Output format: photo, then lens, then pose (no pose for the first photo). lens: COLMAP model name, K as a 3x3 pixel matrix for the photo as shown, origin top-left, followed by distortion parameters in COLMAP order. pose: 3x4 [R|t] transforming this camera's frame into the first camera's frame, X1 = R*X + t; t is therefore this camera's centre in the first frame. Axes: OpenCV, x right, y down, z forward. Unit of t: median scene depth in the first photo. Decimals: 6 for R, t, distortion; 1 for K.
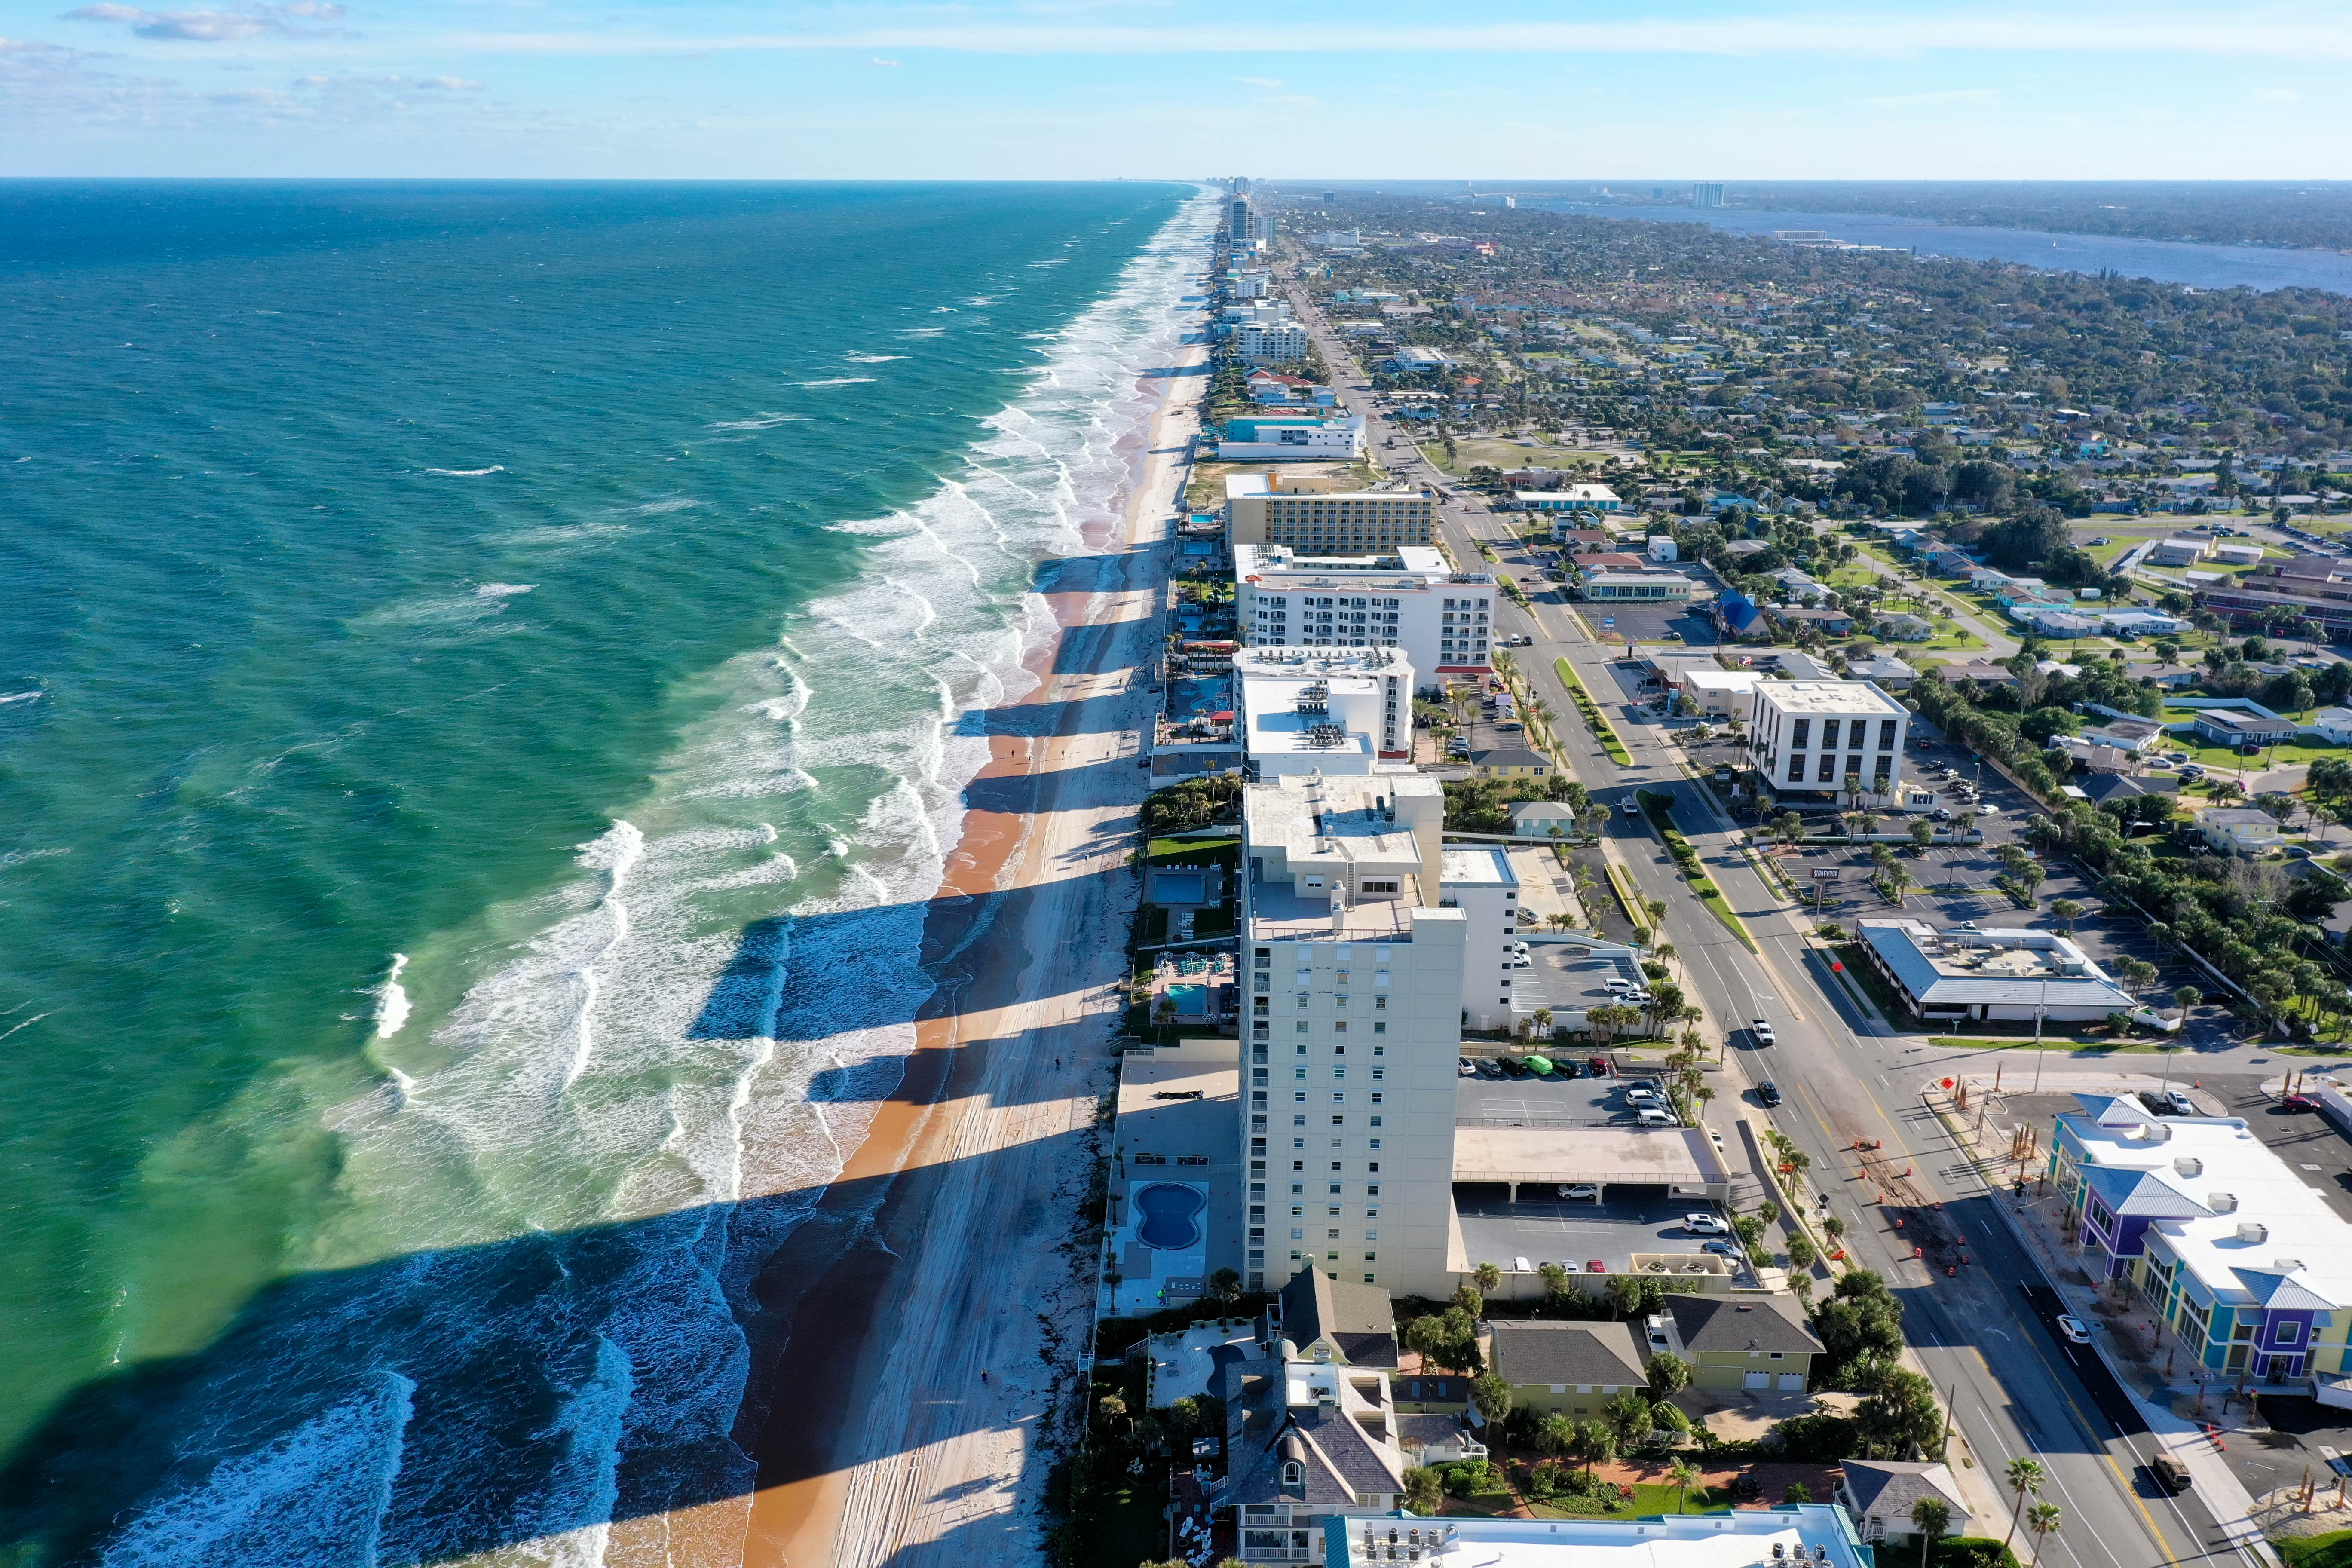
lens RADIAL K [[1880.4, 0, 1170.1], [0, 1880.4, 775.6], [0, 0, 1]] dist [0.008010, 0.006970]
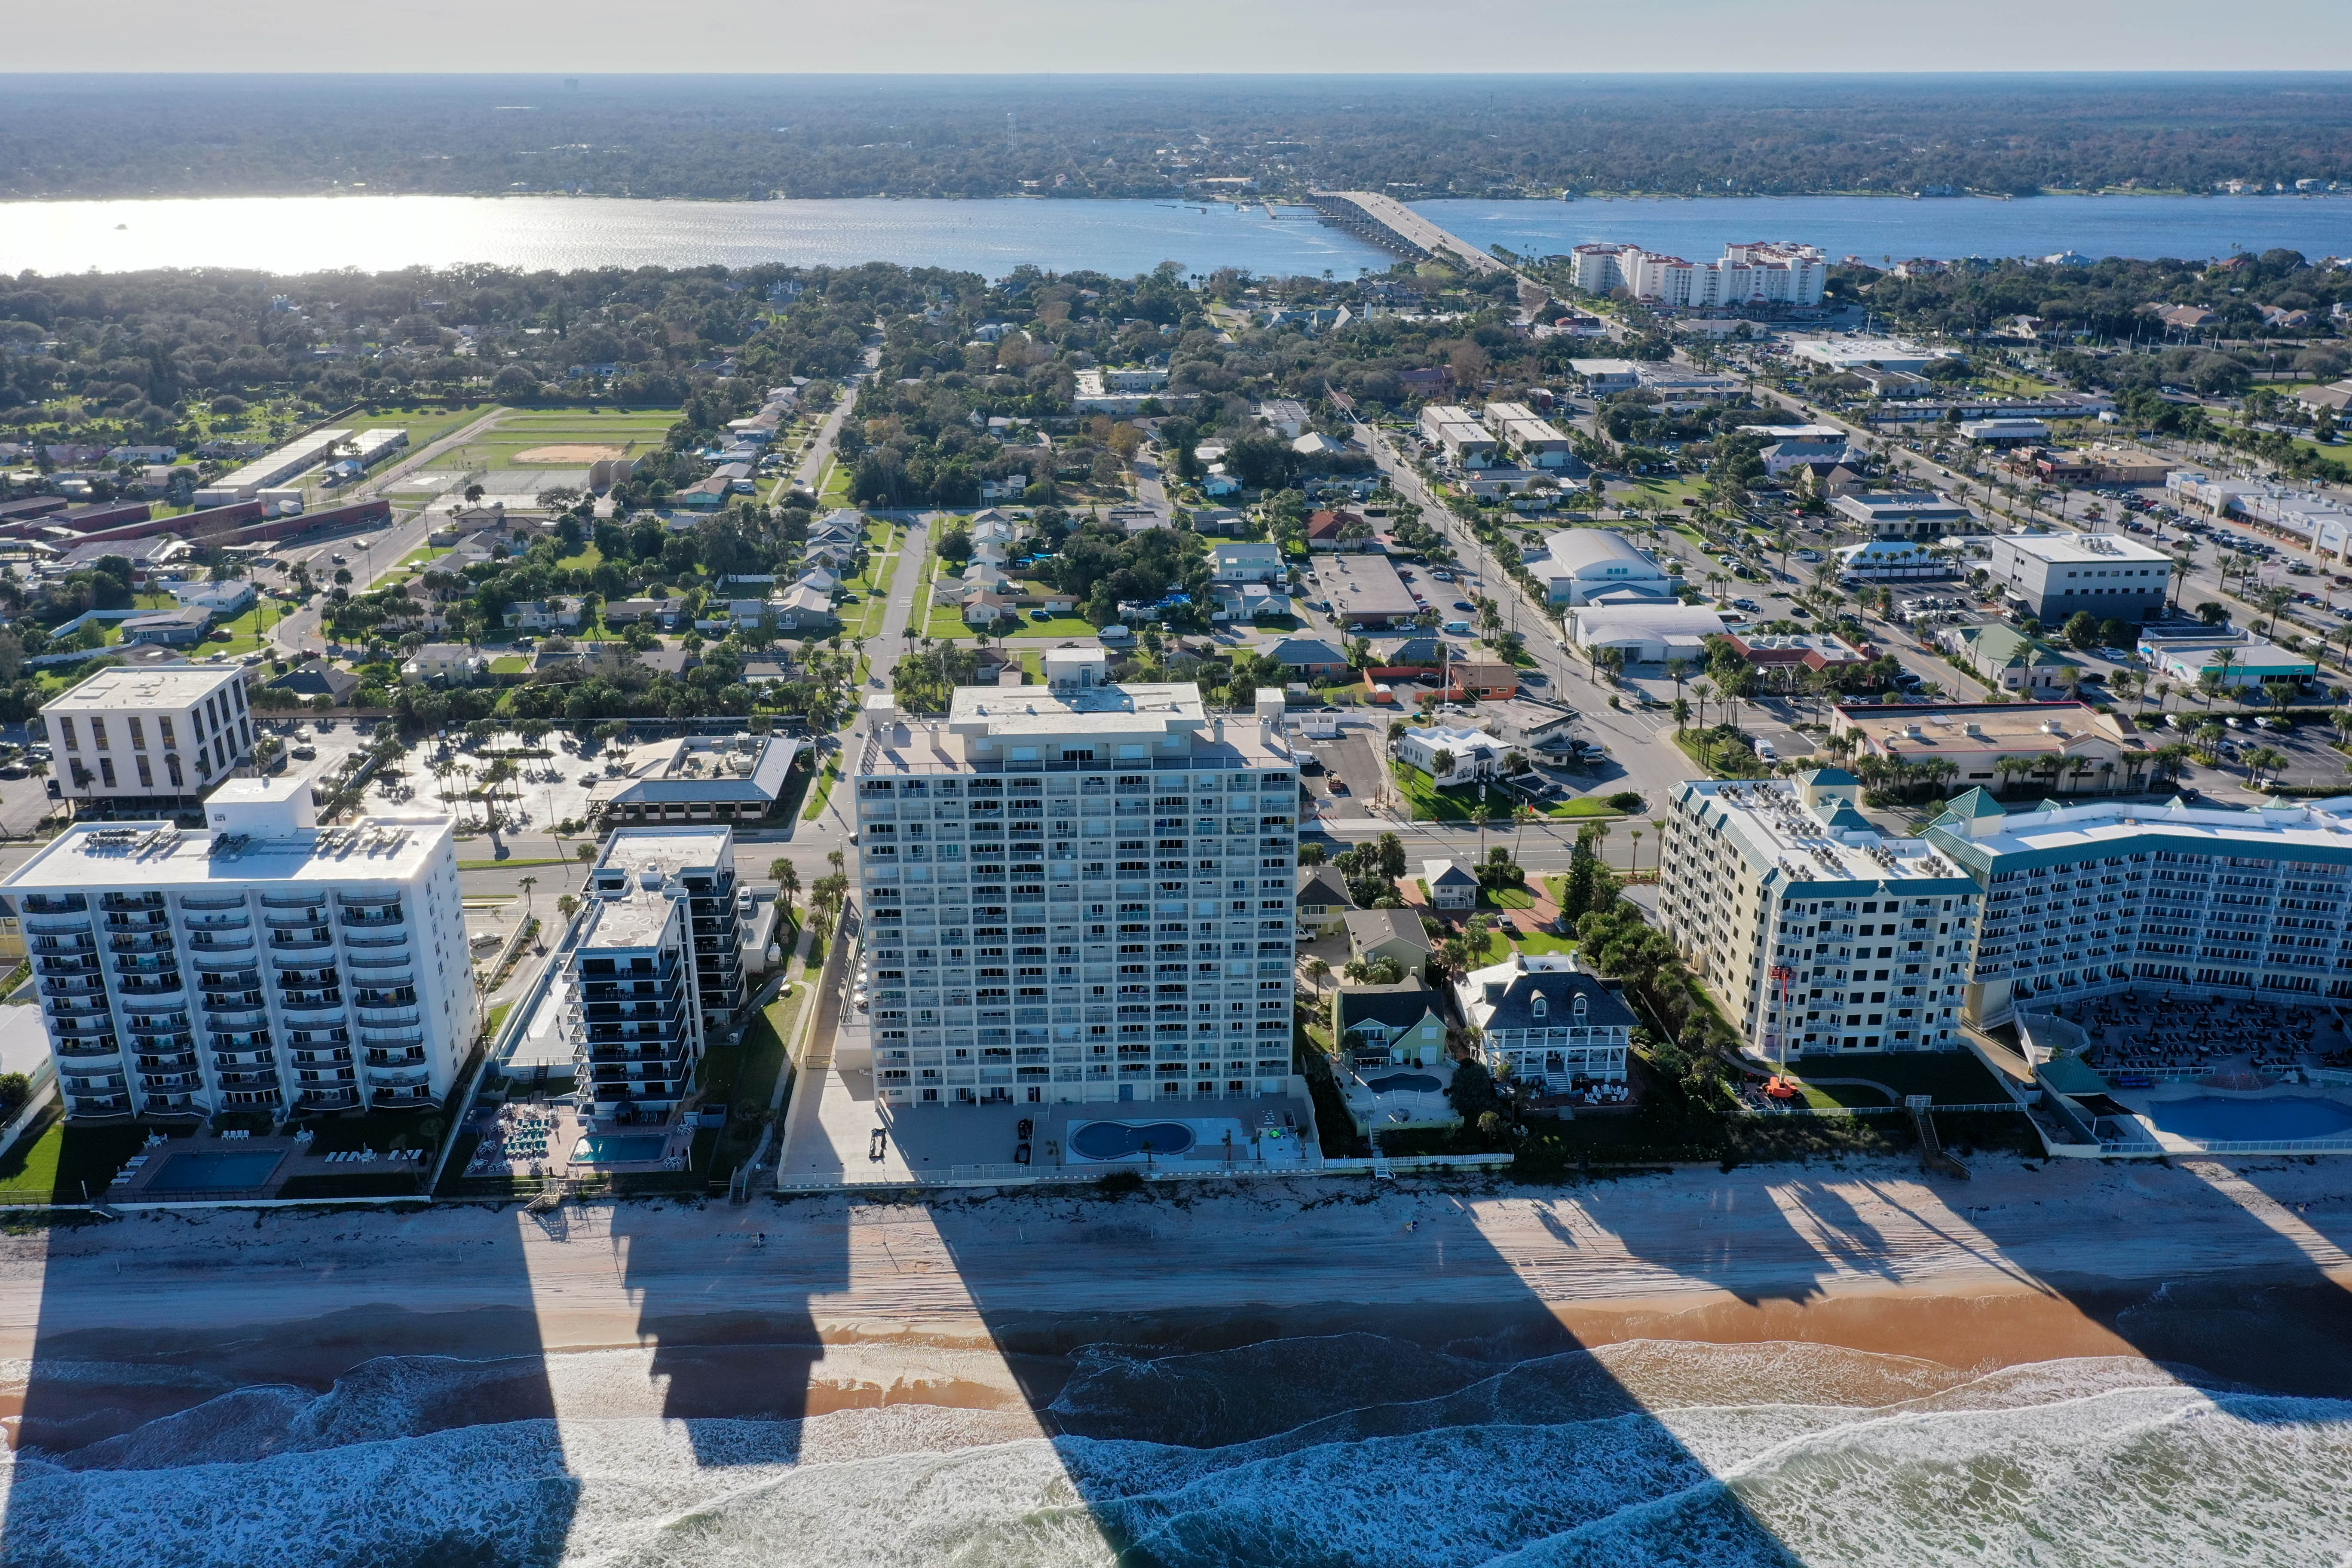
lens RADIAL K [[1880.4, 0, 1170.1], [0, 1880.4, 775.6], [0, 0, 1]] dist [0.008010, 0.006970]
pose [[-0.082762, -0.348459, 0.933663, -0.661260], [0.305507, 0.882897, 0.356593, -0.219459], [-0.948586, 0.314753, 0.033386, 0.673179]]
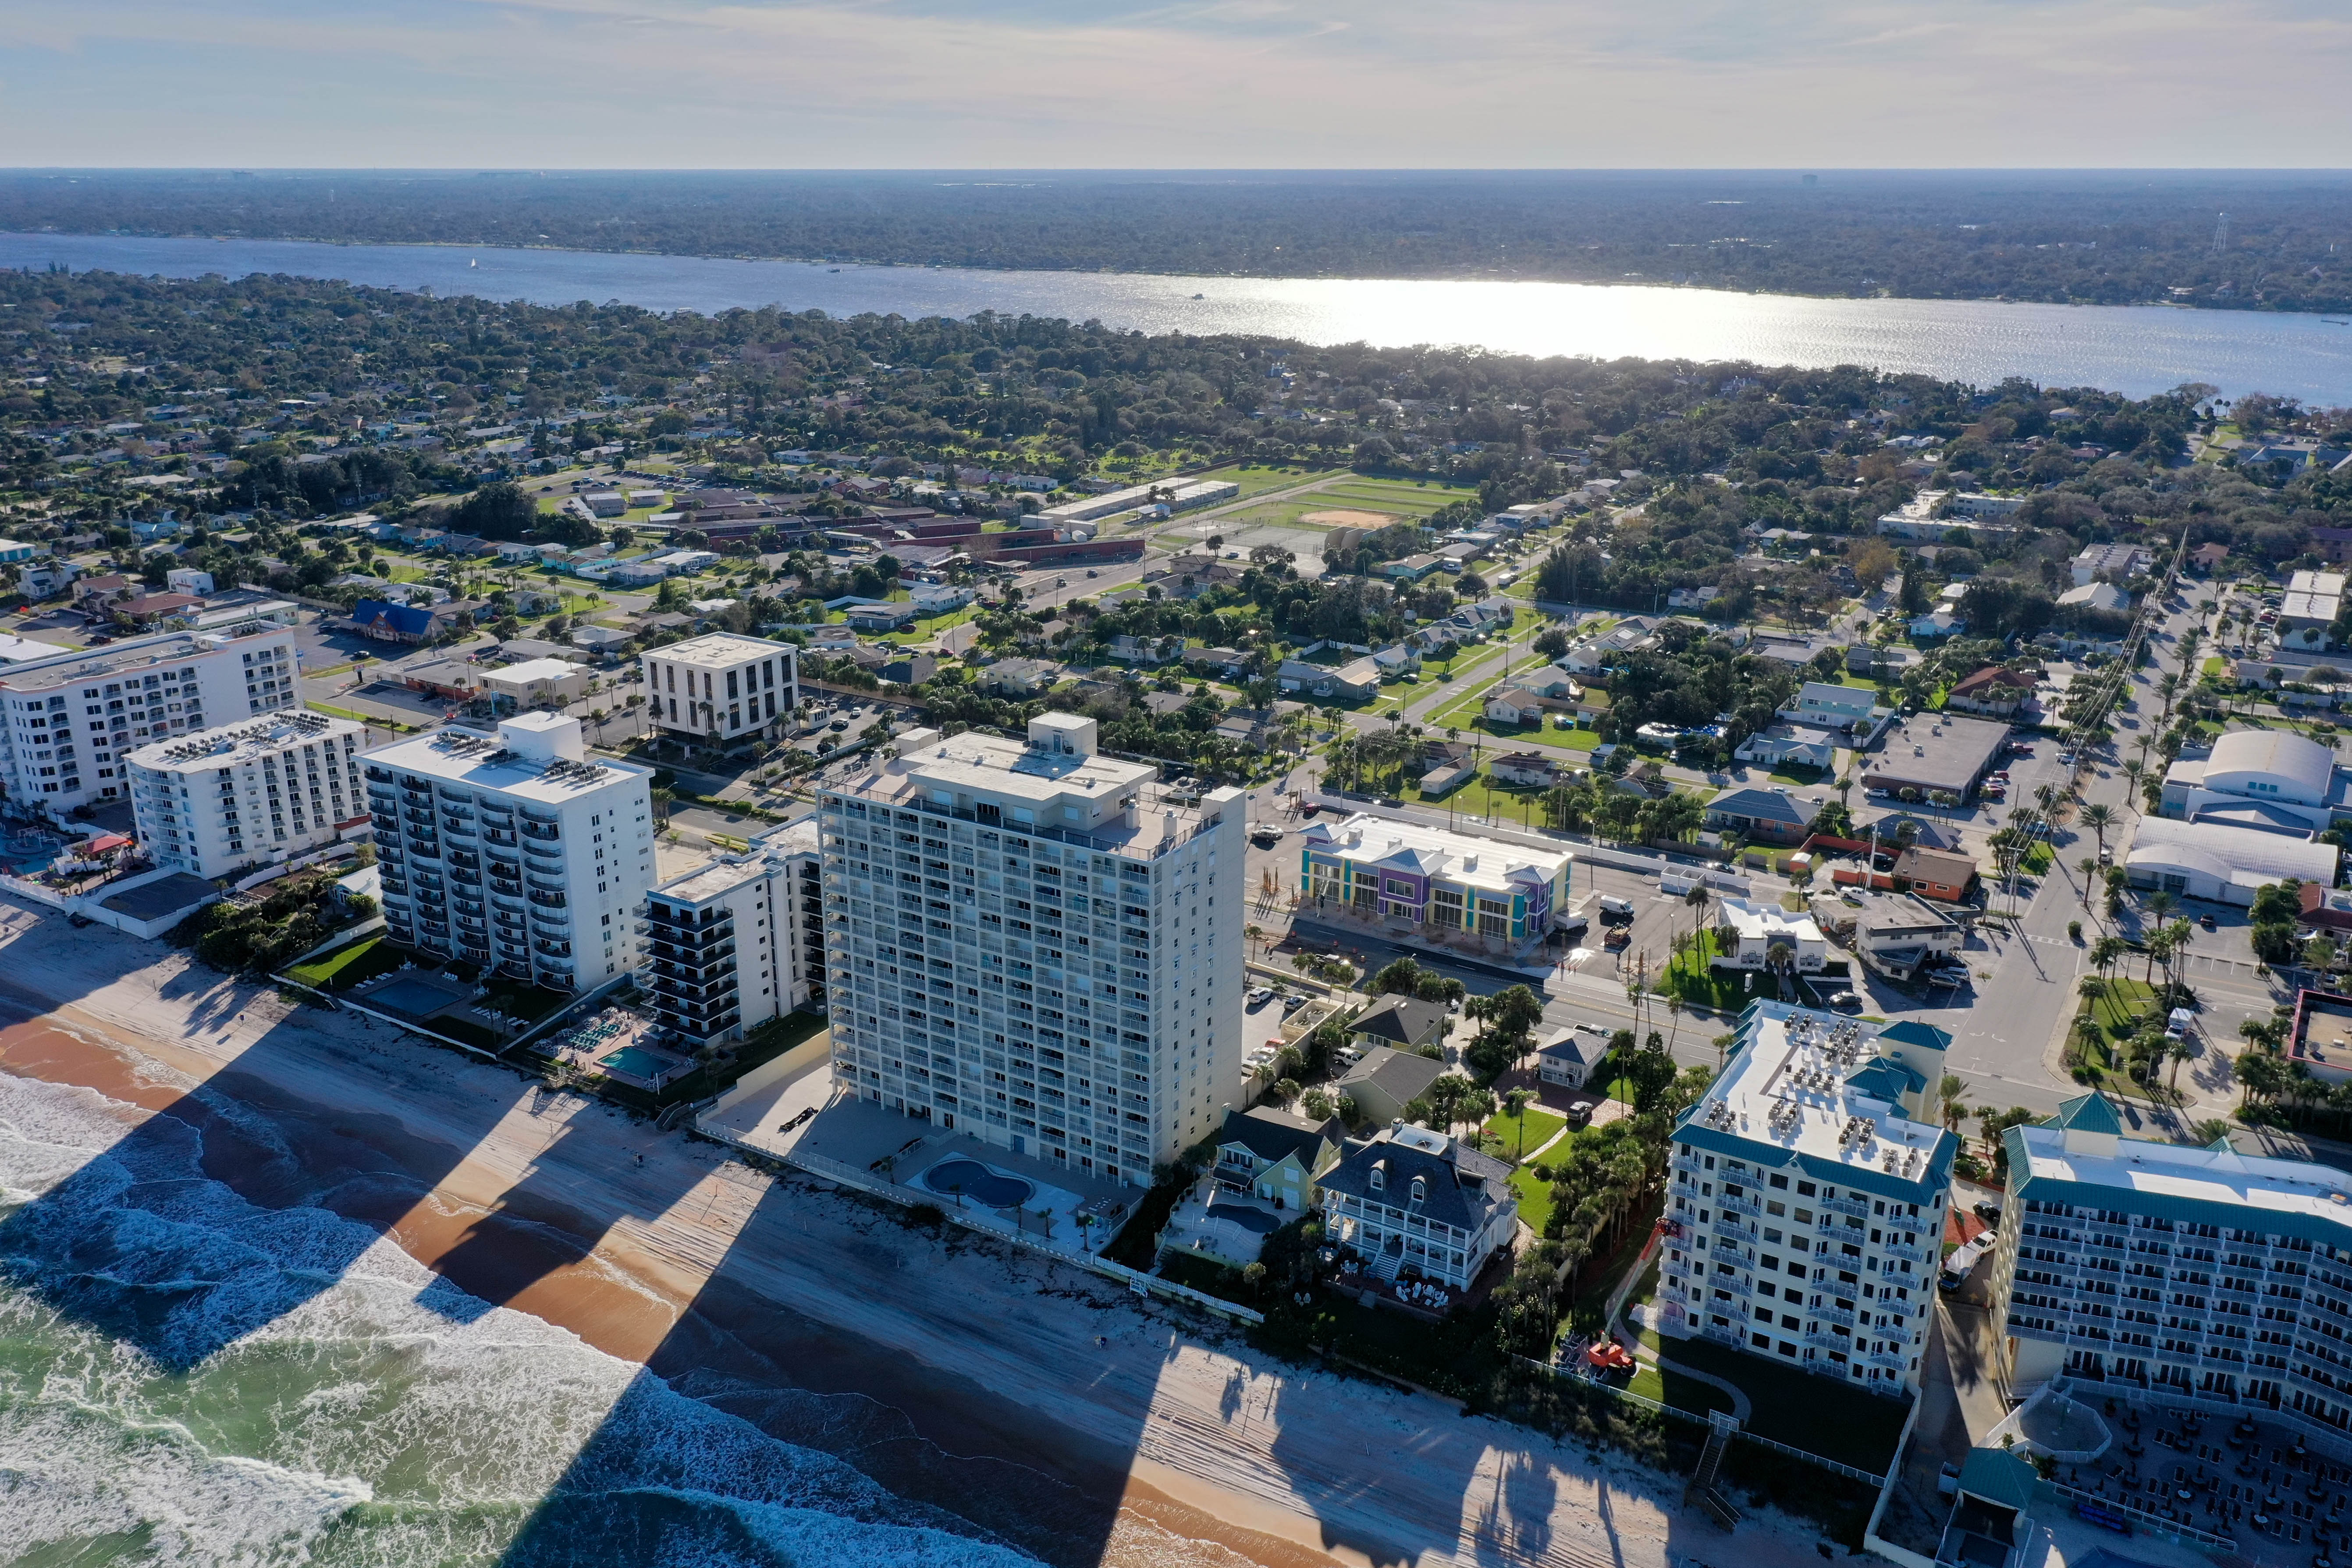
lens RADIAL K [[1880.5, 0, 1170.1], [0, 1880.5, 775.6], [0, 0, 1]] dist [0.008010, 0.006970]
pose [[0.498526, -0.265379, 0.825255, -0.568276], [0.263165, 0.953392, 0.147609, -0.082142], [-0.825963, 0.143591, 0.545130, 0.236812]]
